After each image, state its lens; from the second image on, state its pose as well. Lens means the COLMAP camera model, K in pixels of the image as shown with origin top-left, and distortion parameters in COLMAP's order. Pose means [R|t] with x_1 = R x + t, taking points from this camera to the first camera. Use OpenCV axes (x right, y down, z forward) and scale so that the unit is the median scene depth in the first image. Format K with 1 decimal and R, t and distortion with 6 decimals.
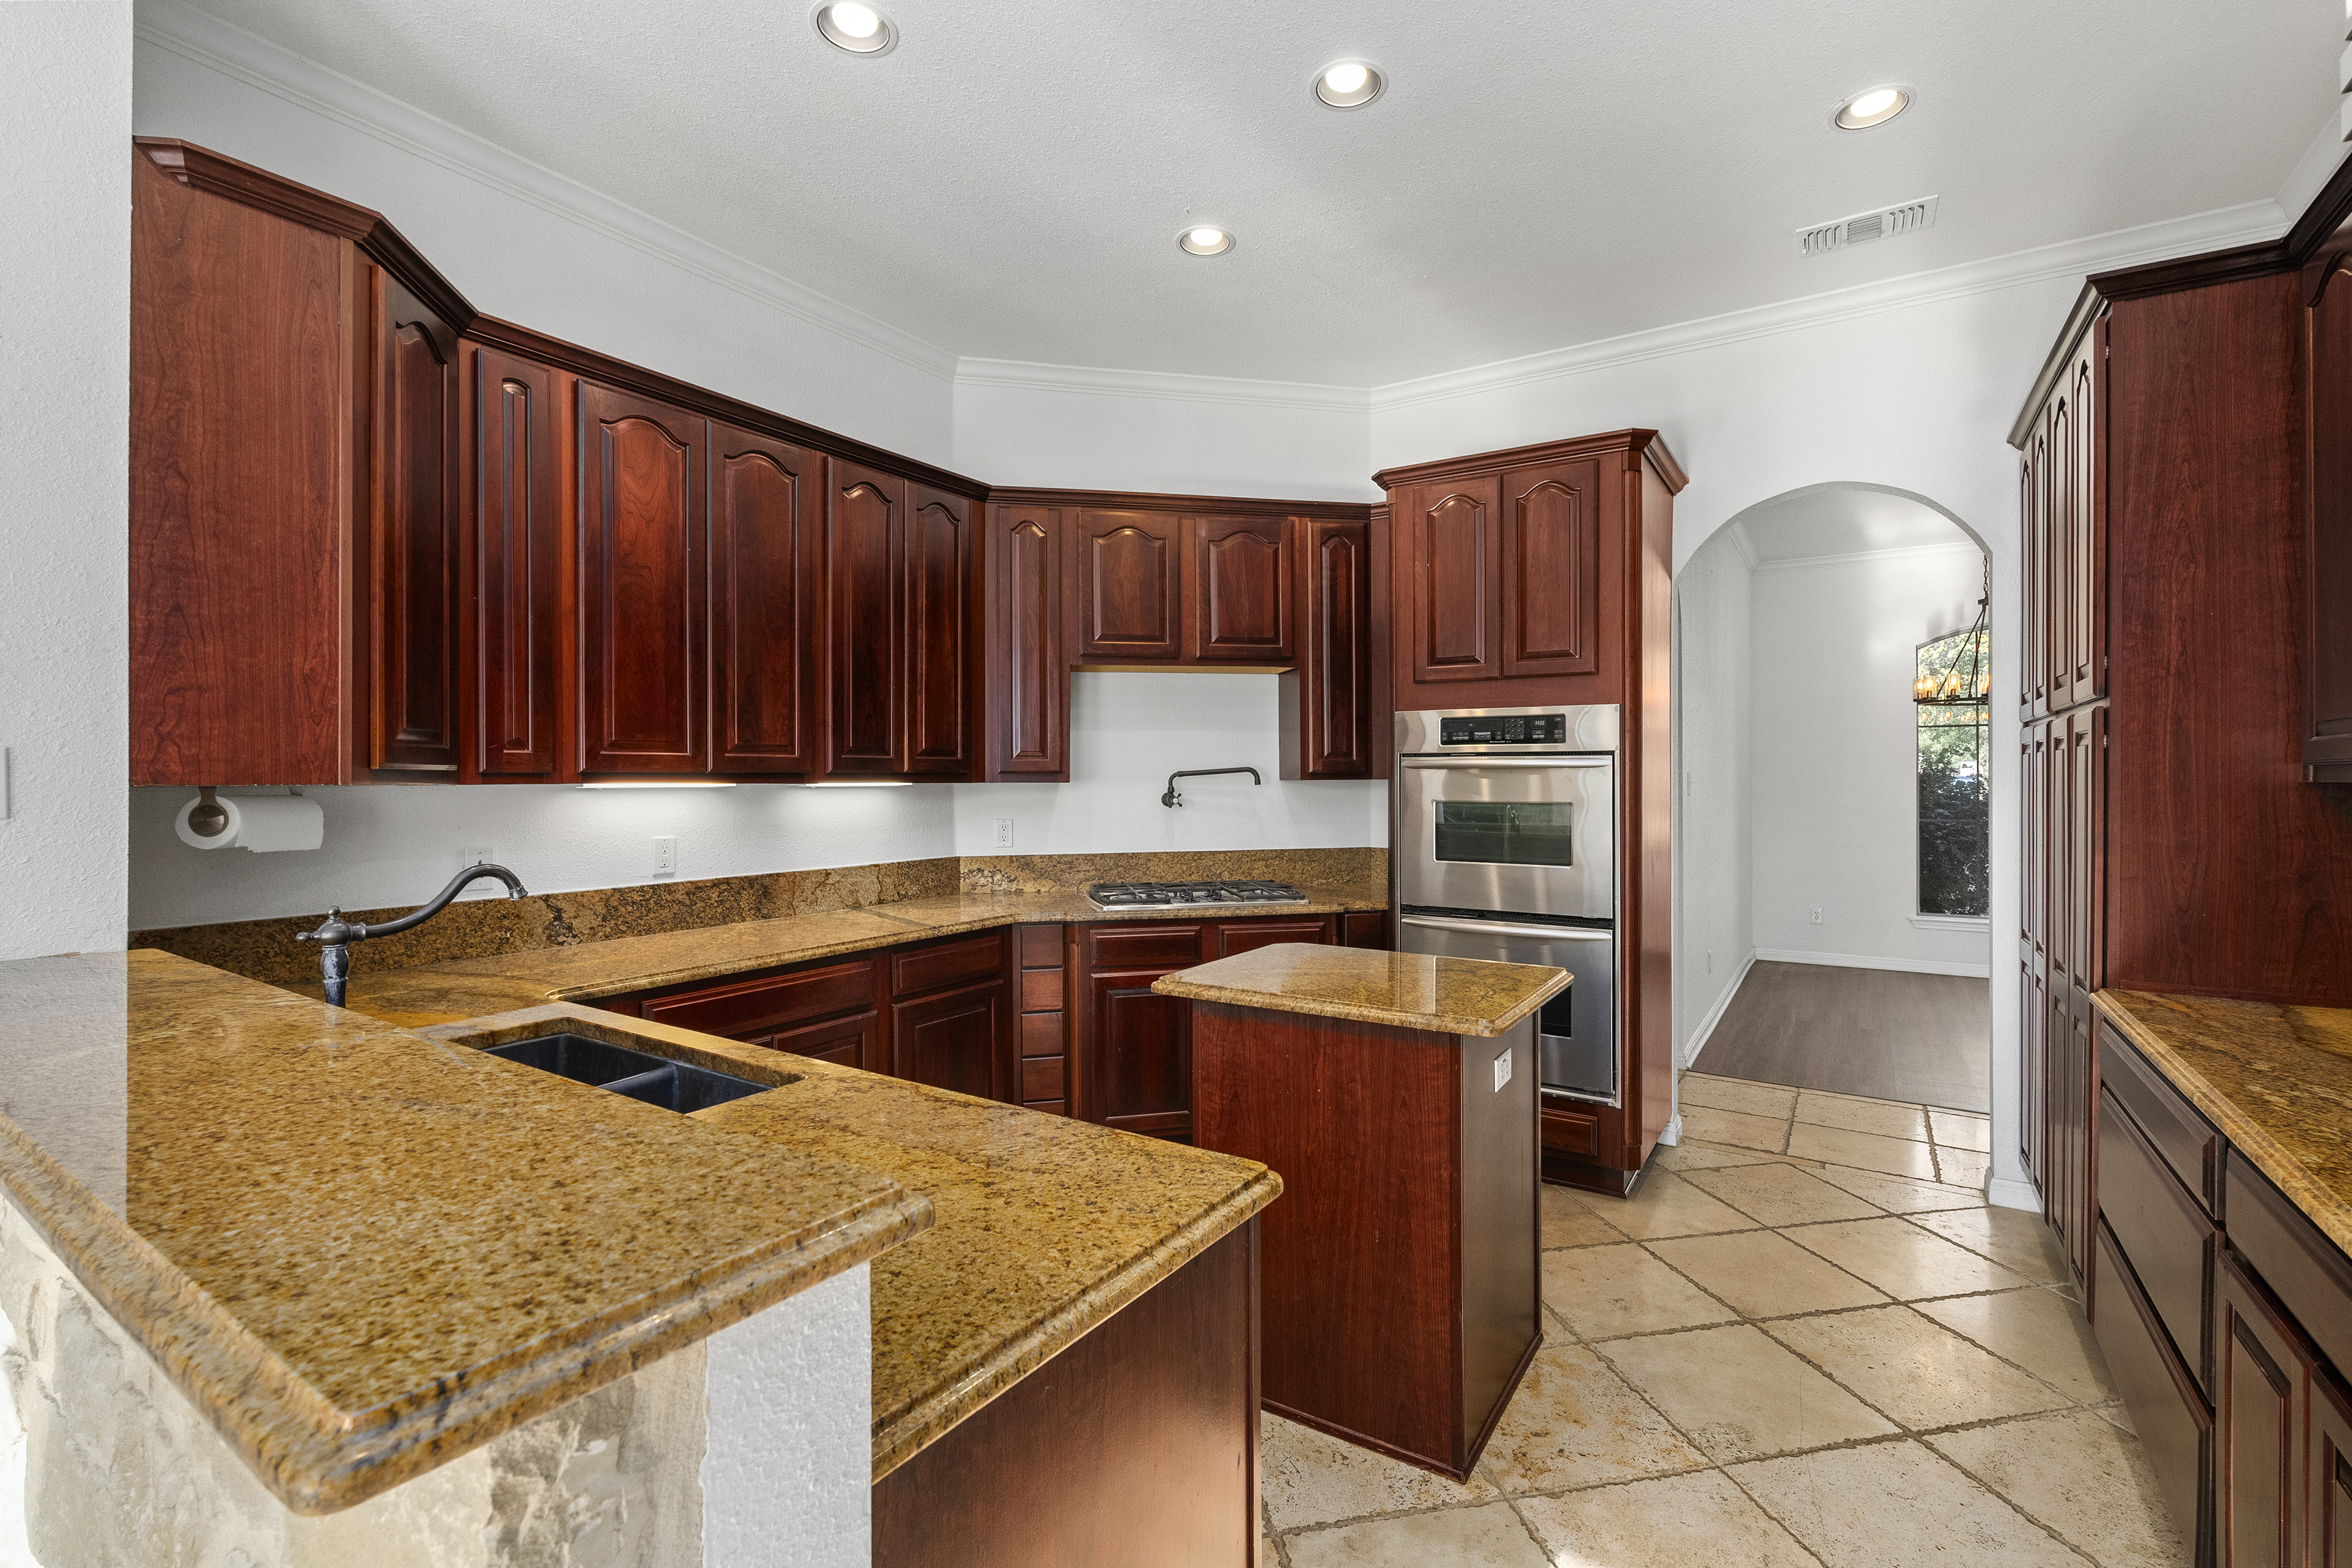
lens RADIAL K [[1040.1, 0, 1176.0], [0, 1040.1, 784.0], [0, 0, 1]] dist [-0.008648, -0.000108]
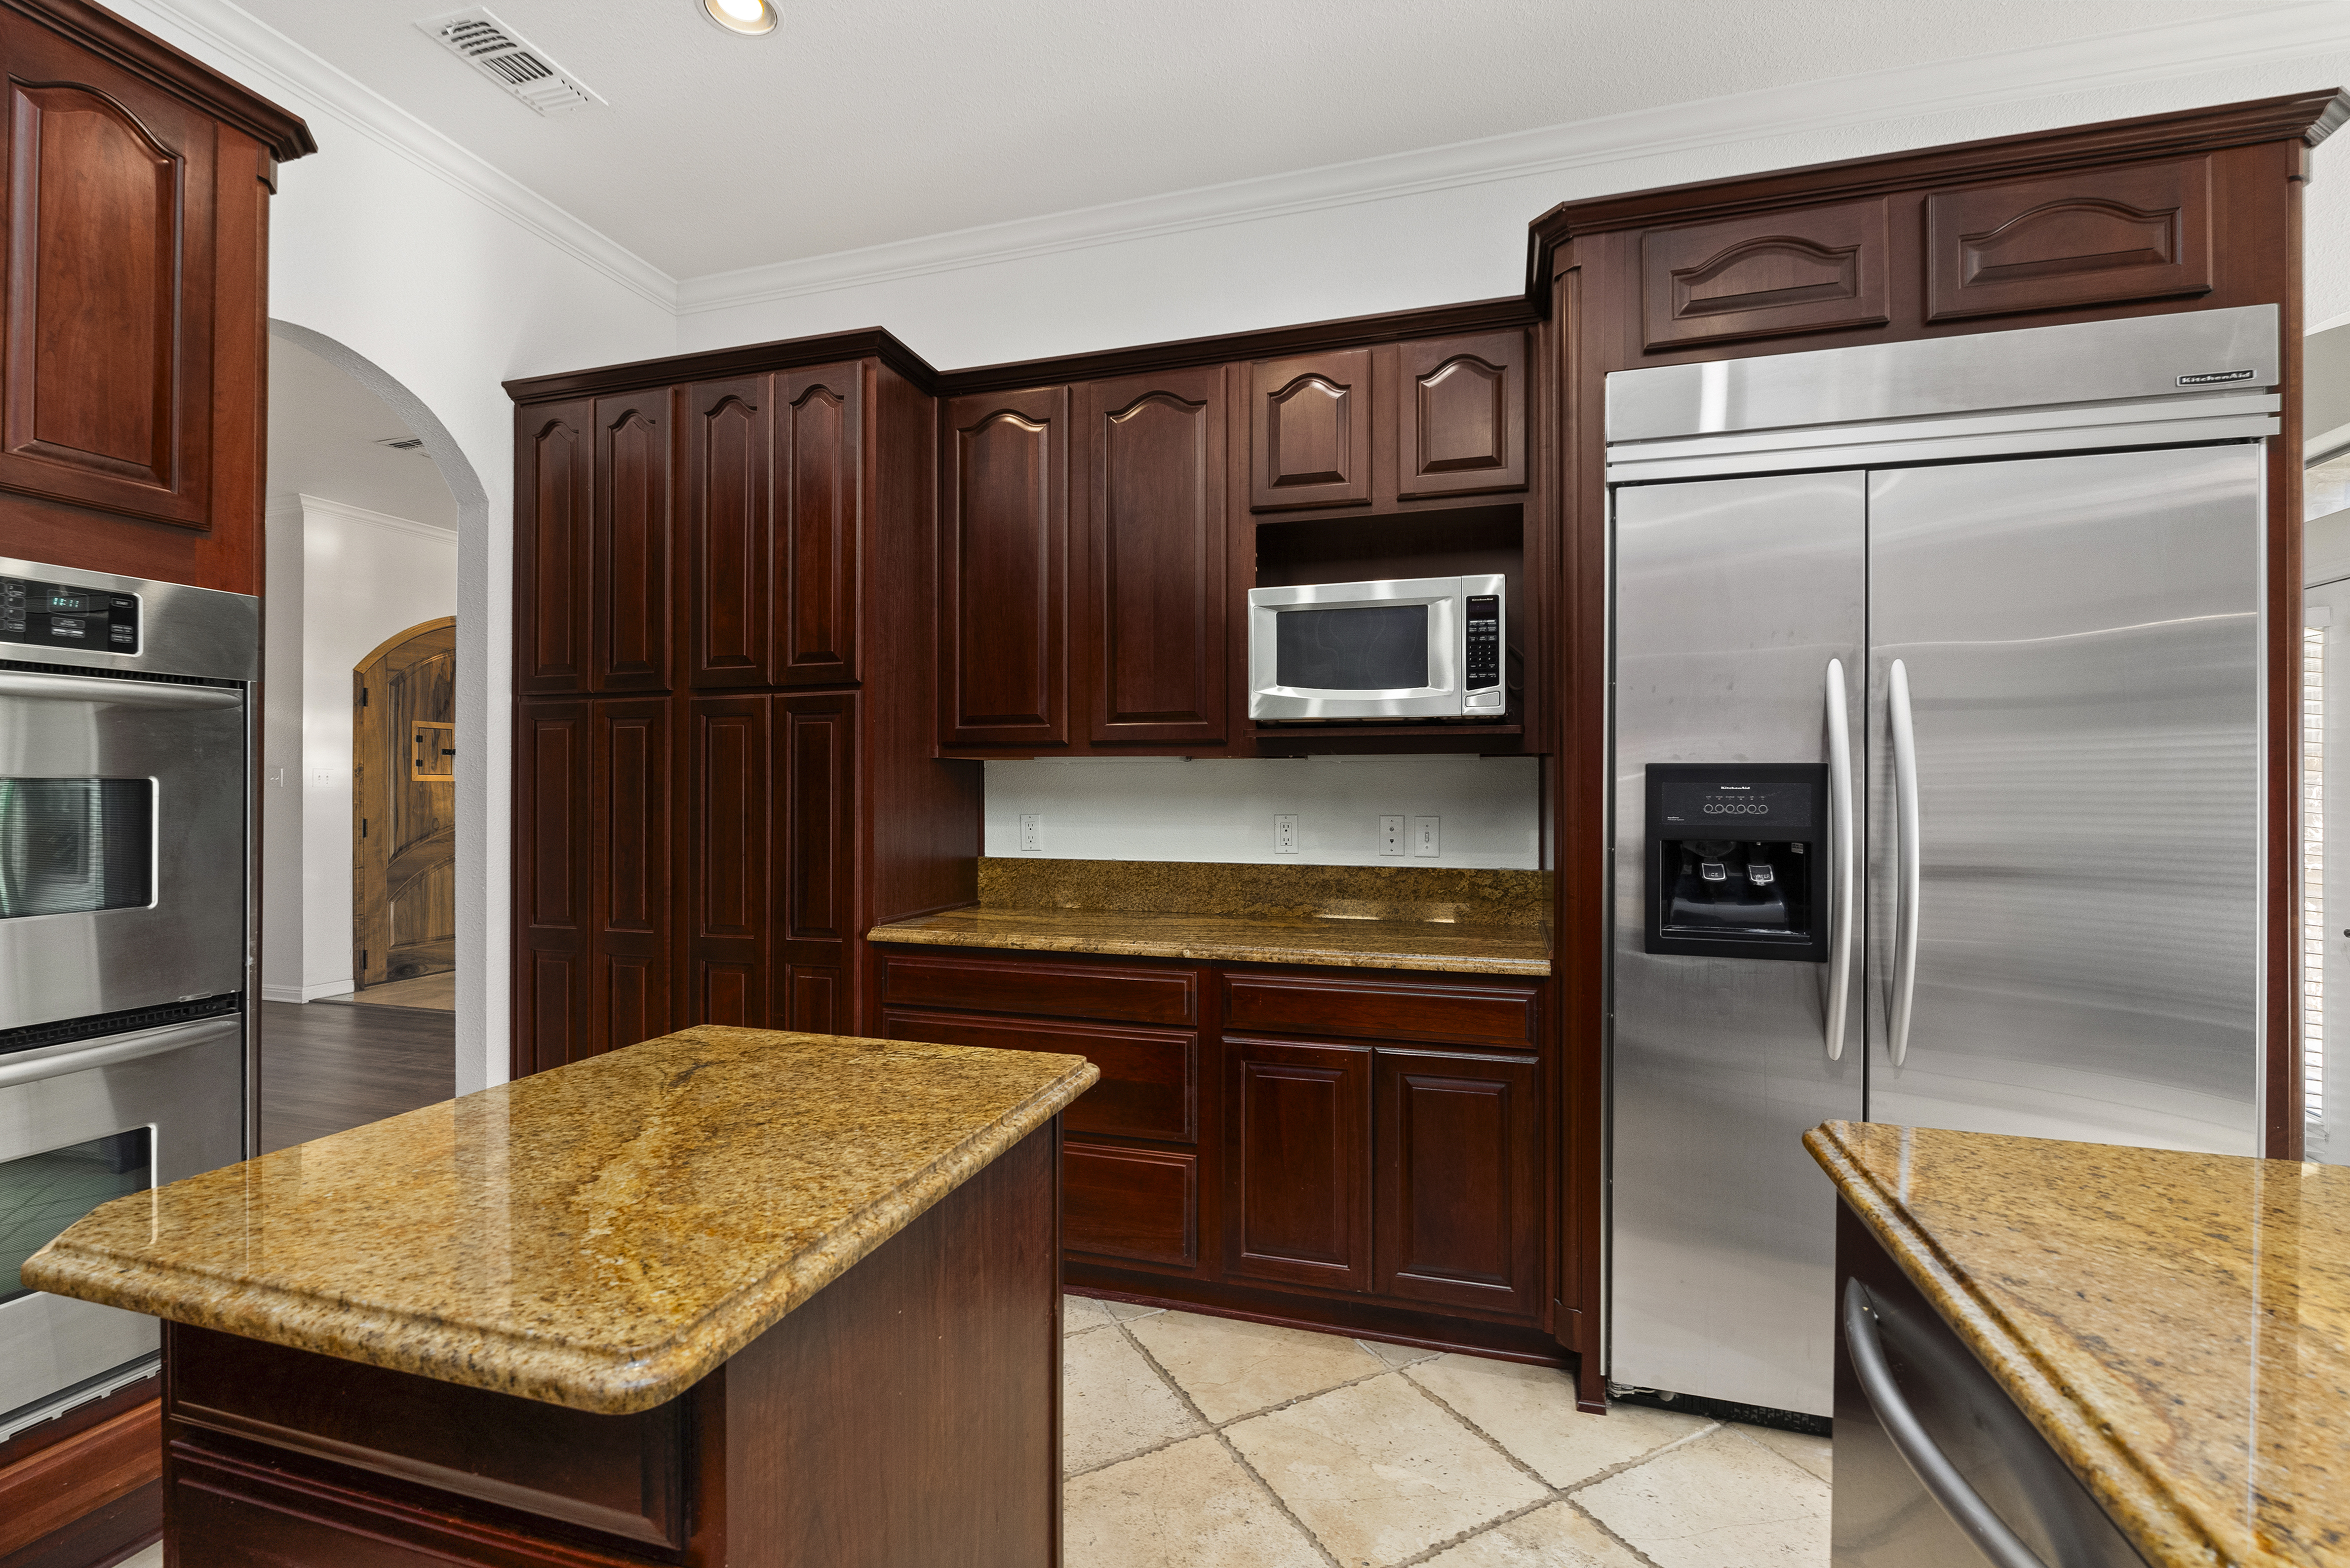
lens RADIAL K [[1039.1, 0, 1175.0], [0, 1039.1, 784.0], [0, 0, 1]] dist [-0.008648, -0.000108]
pose [[-0.286564, 0.001606, 0.958060, -0.349724], [0.004619, 0.999989, -0.000295, 0.037426], [-0.958050, 0.004341, -0.286568, 1.010144]]
